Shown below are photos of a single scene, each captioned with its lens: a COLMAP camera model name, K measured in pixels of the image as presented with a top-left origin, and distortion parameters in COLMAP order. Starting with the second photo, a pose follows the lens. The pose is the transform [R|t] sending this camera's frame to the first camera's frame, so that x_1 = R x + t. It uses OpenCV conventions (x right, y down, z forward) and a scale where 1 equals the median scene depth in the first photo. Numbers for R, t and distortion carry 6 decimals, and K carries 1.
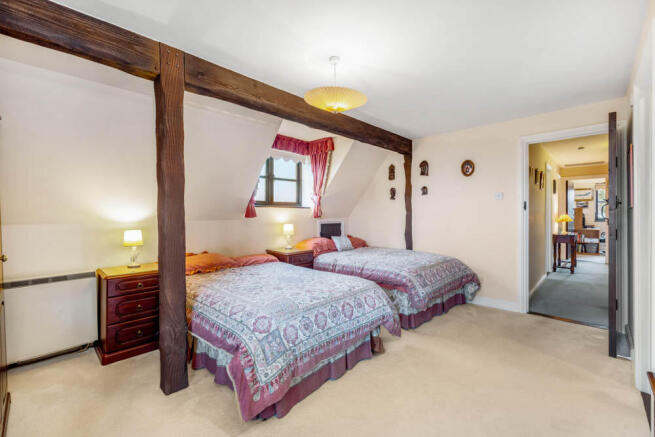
lens RADIAL K [[282.7, 0, 326.7], [0, 282.7, 213.4], [0, 0, 1]] dist [-0.000270, 0.000000]
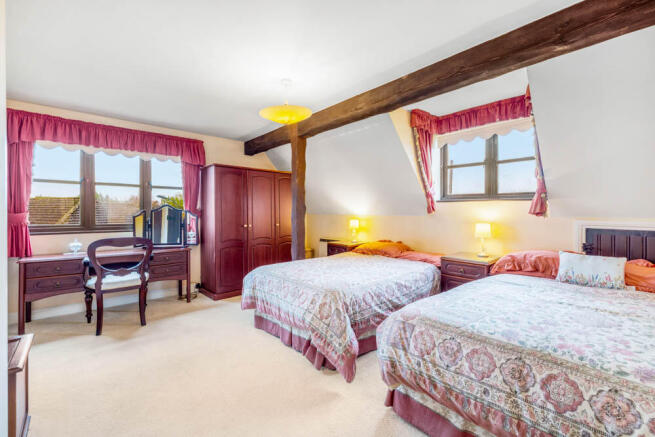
lens RADIAL K [[282.7, 0, 326.7], [0, 282.7, 213.4], [0, 0, 1]] dist [-0.000270, 0.000000]
pose [[-0.075034, 0.006632, -0.997159, 0.650634], [0.001158, 0.999978, 0.006563, 0.006170], [0.997180, -0.000662, -0.075040, 0.671408]]
